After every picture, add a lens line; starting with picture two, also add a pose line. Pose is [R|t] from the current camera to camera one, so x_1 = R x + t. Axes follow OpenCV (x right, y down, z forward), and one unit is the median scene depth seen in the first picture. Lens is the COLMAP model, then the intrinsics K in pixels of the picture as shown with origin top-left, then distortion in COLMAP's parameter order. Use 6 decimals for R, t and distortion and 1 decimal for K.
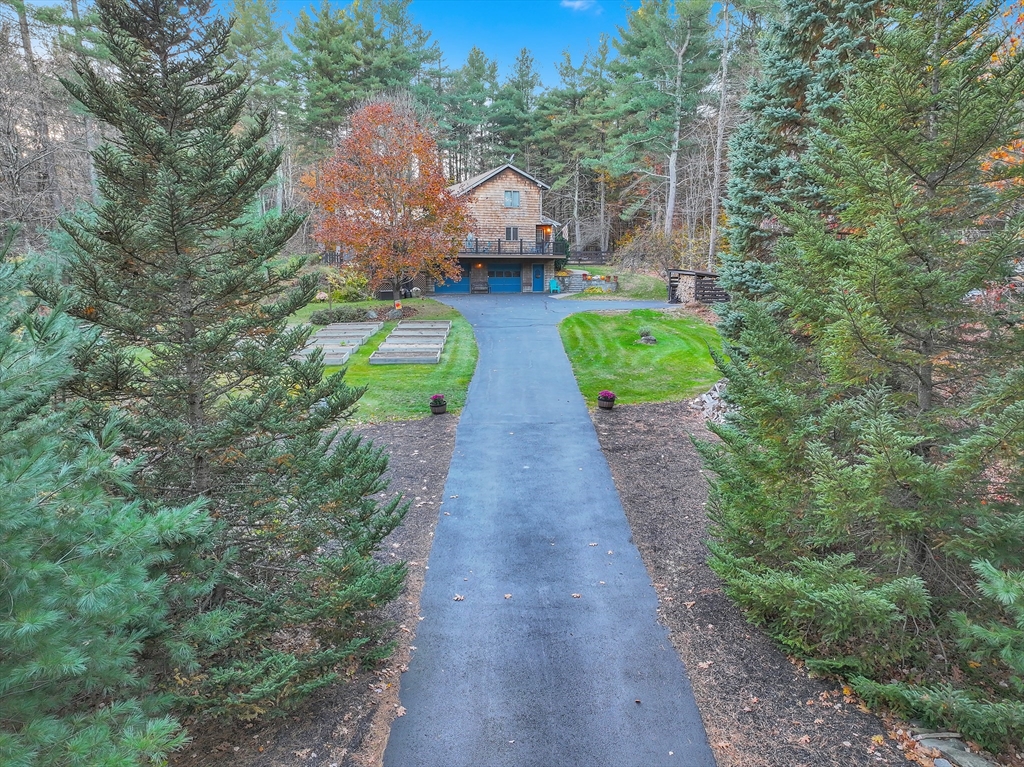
lens RADIAL K [[713.8, 0, 512.1], [0, 713.8, 382.3], [0, 0, 1]] dist [0.009190, 0.007056]
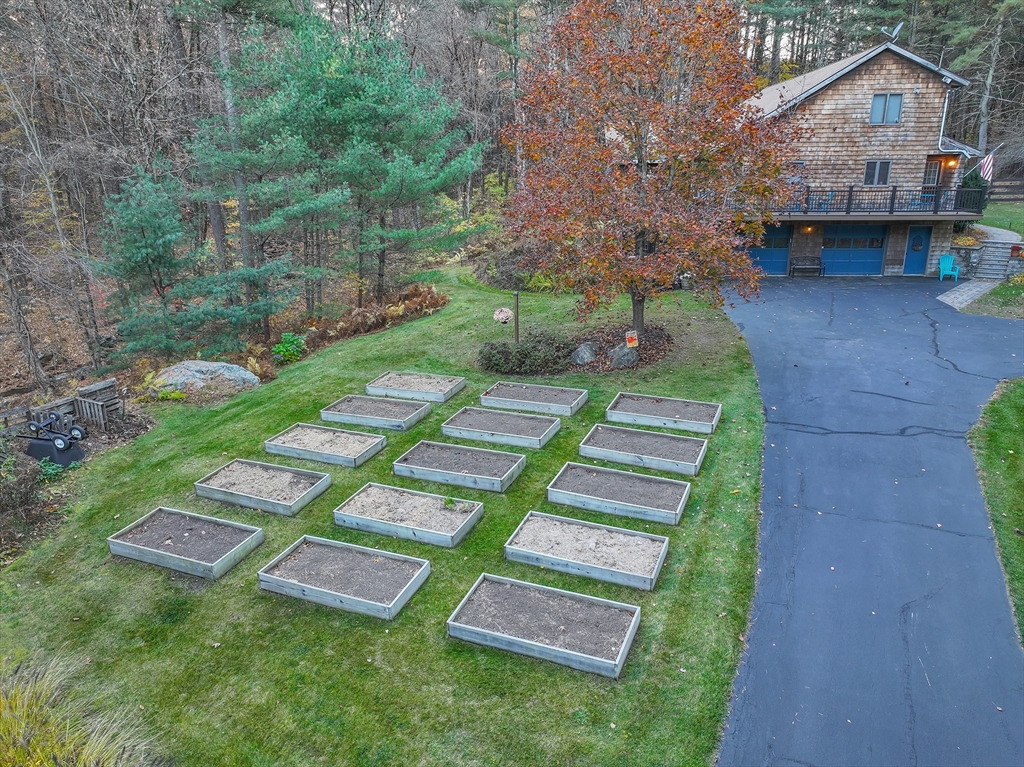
lens RADIAL K [[713.8, 0, 511.6], [0, 713.8, 383.2], [0, 0, 1]] dist [0.009190, 0.007056]
pose [[0.905824, 0.118438, -0.406763, -0.011909], [-0.057369, 0.985575, 0.159217, -0.115514], [0.419752, -0.120887, 0.899552, 0.337212]]
